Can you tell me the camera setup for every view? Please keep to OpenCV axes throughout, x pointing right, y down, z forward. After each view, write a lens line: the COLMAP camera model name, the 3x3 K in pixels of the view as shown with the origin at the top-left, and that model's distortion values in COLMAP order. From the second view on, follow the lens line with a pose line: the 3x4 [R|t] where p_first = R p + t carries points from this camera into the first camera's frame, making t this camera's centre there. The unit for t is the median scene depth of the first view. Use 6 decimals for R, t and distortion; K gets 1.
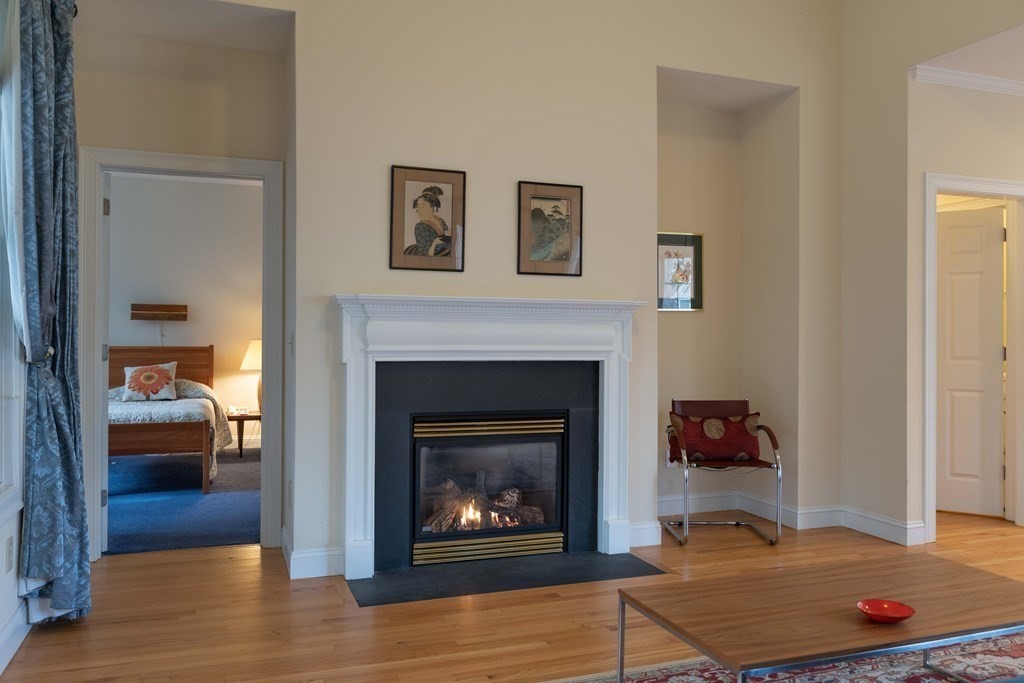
lens RADIAL K [[805.5, 0, 510.0], [0, 805.5, 337.9], [0, 0, 1]] dist [-0.006849, 0.004621]
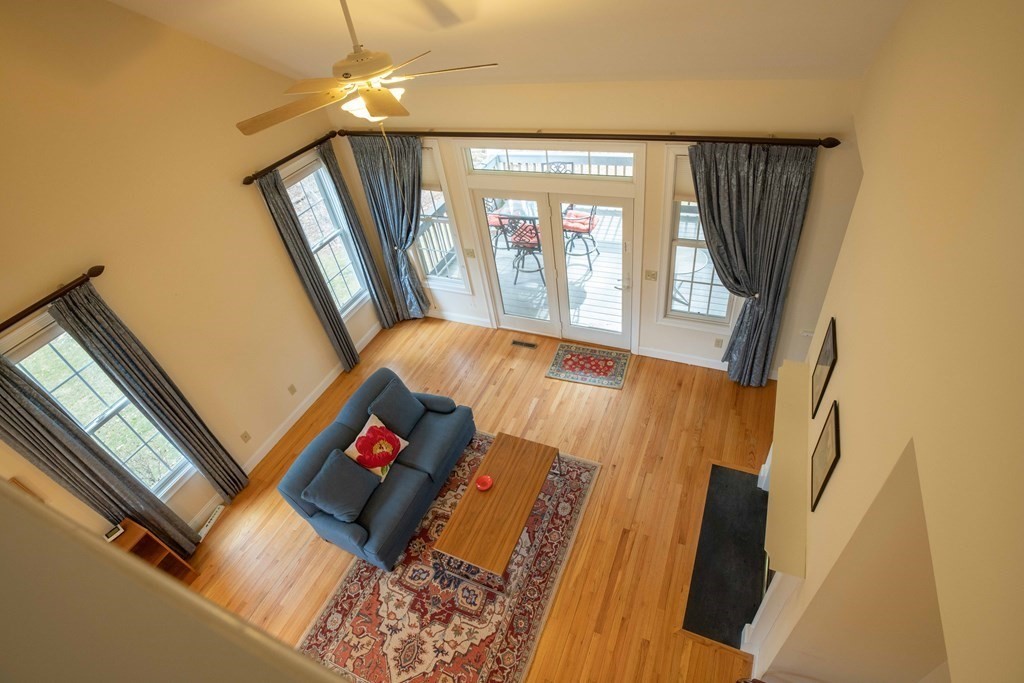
lens RADIAL K [[503.7, 0, 512.0], [0, 503.7, 338.3], [0, 0, 1]] dist [-0.016752, -0.000382]
pose [[-0.691414, 0.532887, -0.487830, 0.556318], [0.131946, 0.757021, 0.639930, -0.712194], [0.710307, 0.378090, -0.593727, 1.077953]]
